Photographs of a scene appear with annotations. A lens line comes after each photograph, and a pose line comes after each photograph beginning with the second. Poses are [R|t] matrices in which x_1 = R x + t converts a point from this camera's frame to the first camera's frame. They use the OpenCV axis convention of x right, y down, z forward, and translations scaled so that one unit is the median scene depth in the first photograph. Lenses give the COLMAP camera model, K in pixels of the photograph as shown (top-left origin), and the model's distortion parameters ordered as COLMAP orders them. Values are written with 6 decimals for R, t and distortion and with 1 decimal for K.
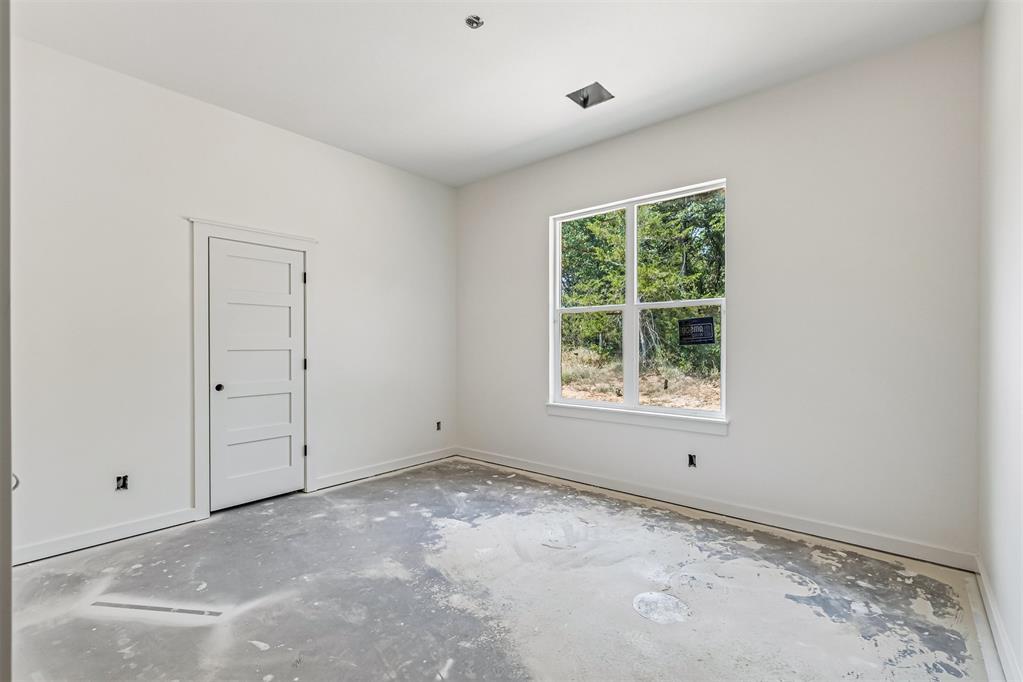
lens RADIAL K [[462.0, 0, 516.1], [0, 462.0, 349.6], [0, 0, 1]] dist [0.010484, -0.001741]
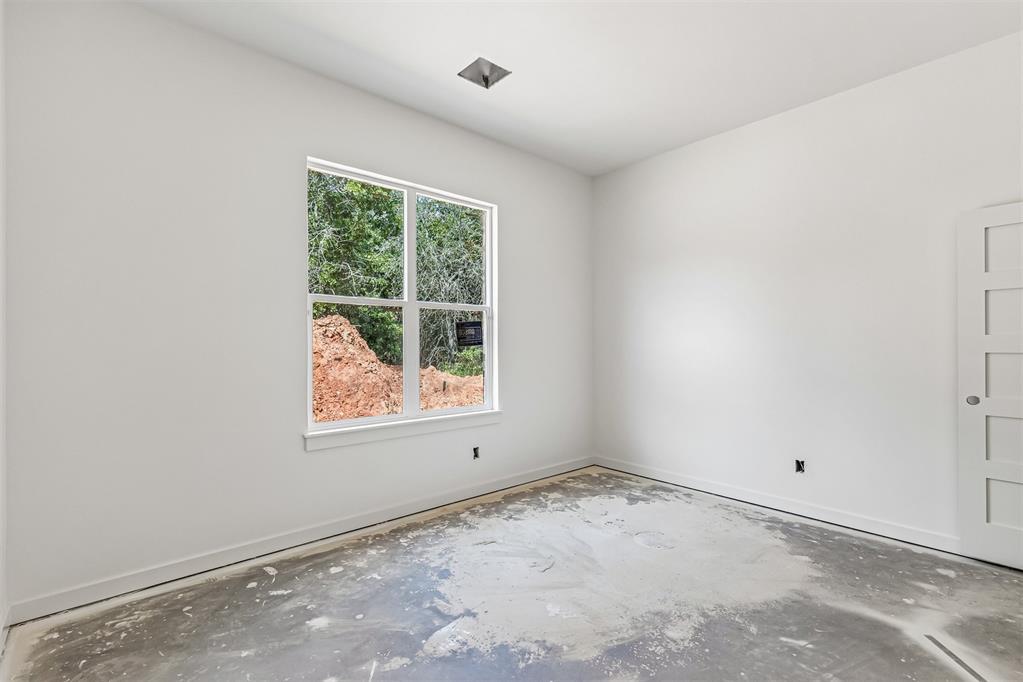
lens RADIAL K [[462.0, 0, 506.3], [0, 462.0, 347.8], [0, 0, 1]] dist [0.010484, -0.001741]
pose [[0.155818, -0.005003, 0.987773, -0.704725], [0.014370, 0.999893, 0.002798, -0.009623], [-0.987681, 0.013758, 0.155873, 0.786602]]
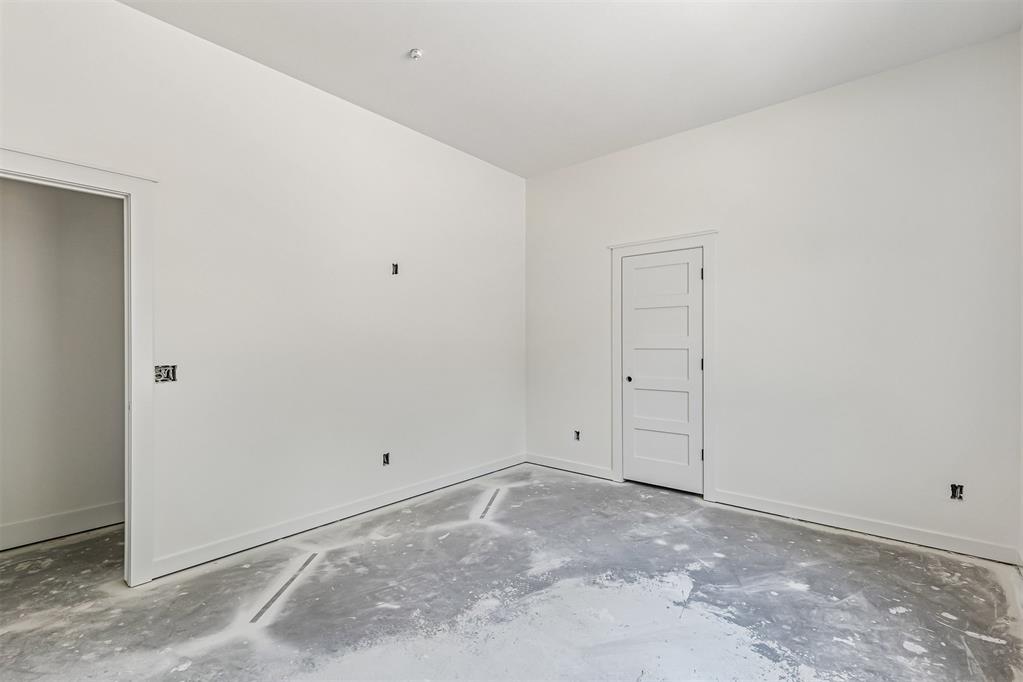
lens RADIAL K [[462.0, 0, 511.7], [0, 462.0, 343.2], [0, 0, 1]] dist [0.010484, -0.001741]
pose [[-0.001457, 0.000579, -0.999999, 0.573613], [-0.009783, 0.999952, 0.000593, -0.009728], [0.999951, 0.009784, -0.001451, 0.697924]]
